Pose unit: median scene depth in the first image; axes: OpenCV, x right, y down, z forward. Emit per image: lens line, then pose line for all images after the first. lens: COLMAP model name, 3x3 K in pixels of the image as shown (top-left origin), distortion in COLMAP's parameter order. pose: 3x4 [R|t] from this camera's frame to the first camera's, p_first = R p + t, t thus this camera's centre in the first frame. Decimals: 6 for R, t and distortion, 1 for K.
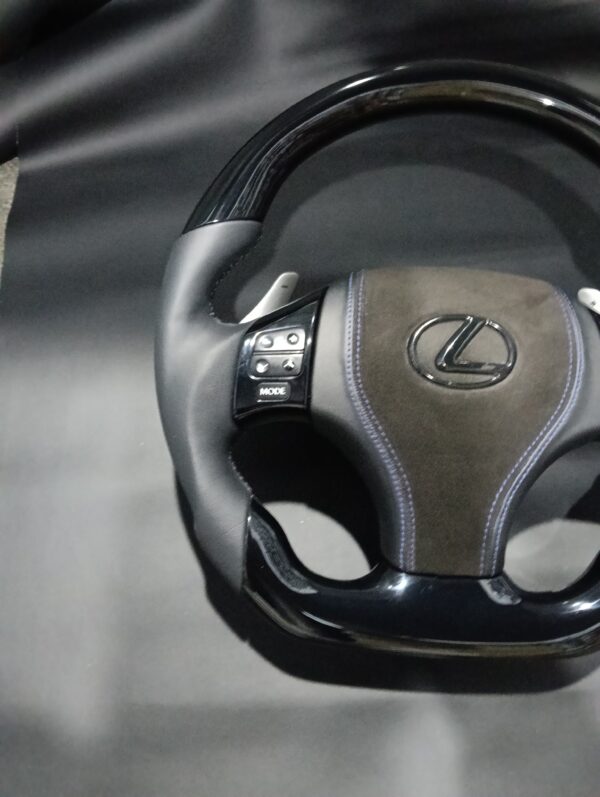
lens RADIAL K [[647.8, 0, 300.0], [0, 647.8, 398.5], [0, 0, 1]] dist [0.132877, -0.345627]
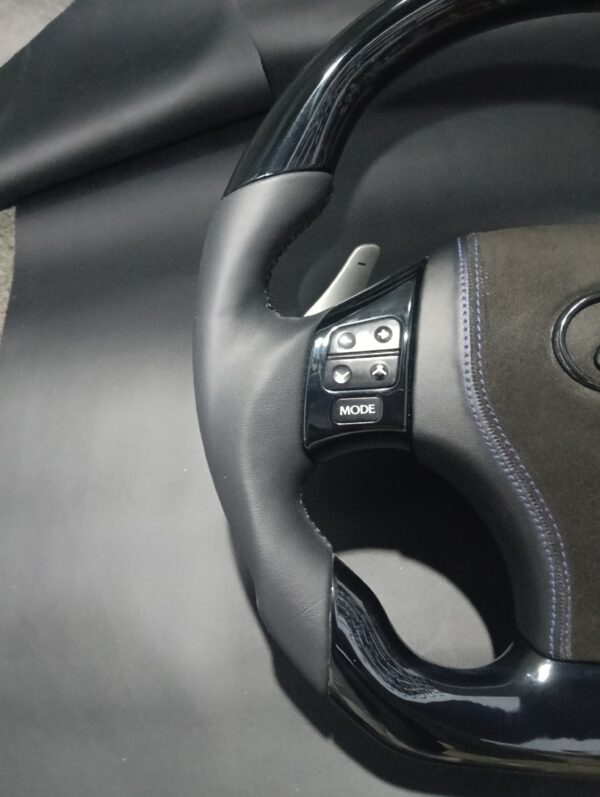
lens RADIAL K [[647.8, 0, 300.0], [0, 647.8, 398.5], [0, 0, 1]] dist [0.132877, -0.345627]
pose [[0.996898, -0.038012, -0.068921, -0.055422], [0.038958, 0.999164, 0.012433, -0.034506], [0.068390, -0.015079, 0.997545, 0.286498]]
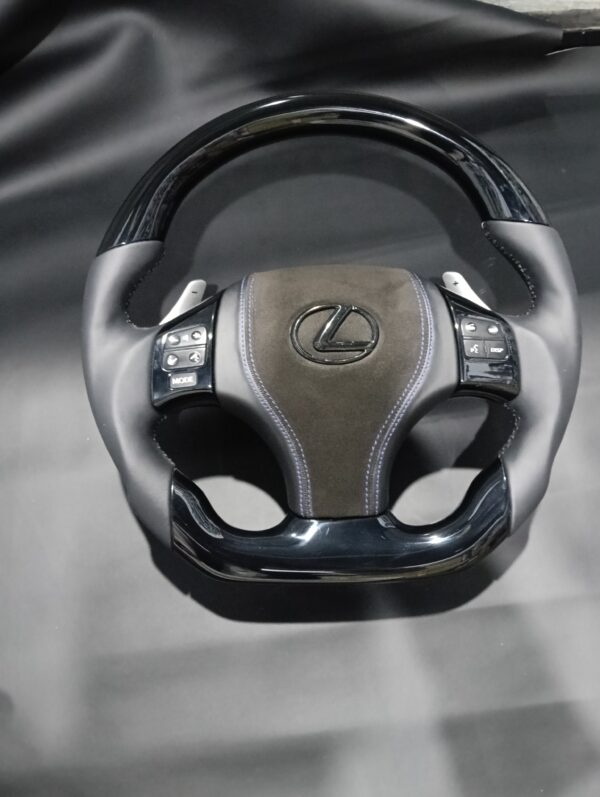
lens RADIAL K [[647.8, 0, 300.0], [0, 647.8, 398.5], [0, 0, 1]] dist [0.132877, -0.345627]
pose [[0.995386, -0.092818, 0.024310, 0.141548], [0.092757, 0.995682, 0.003632, 0.037839], [-0.024543, -0.001360, 0.999698, -0.213831]]
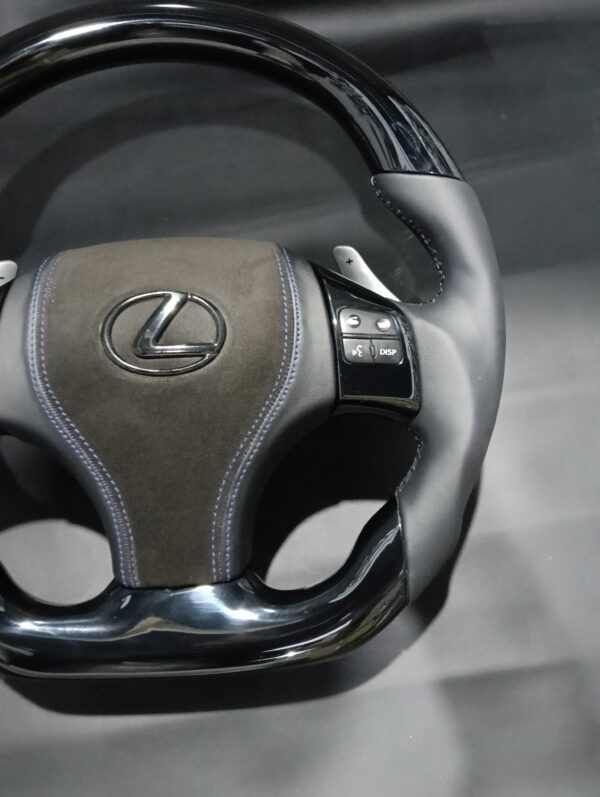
lens RADIAL K [[647.8, 0, 300.0], [0, 647.8, 398.5], [0, 0, 1]] dist [0.132877, -0.345627]
pose [[0.992952, -0.112900, 0.036058, 0.386733], [0.111738, 0.993197, 0.032763, 0.007139], [-0.039511, -0.028503, 0.998813, 0.113068]]
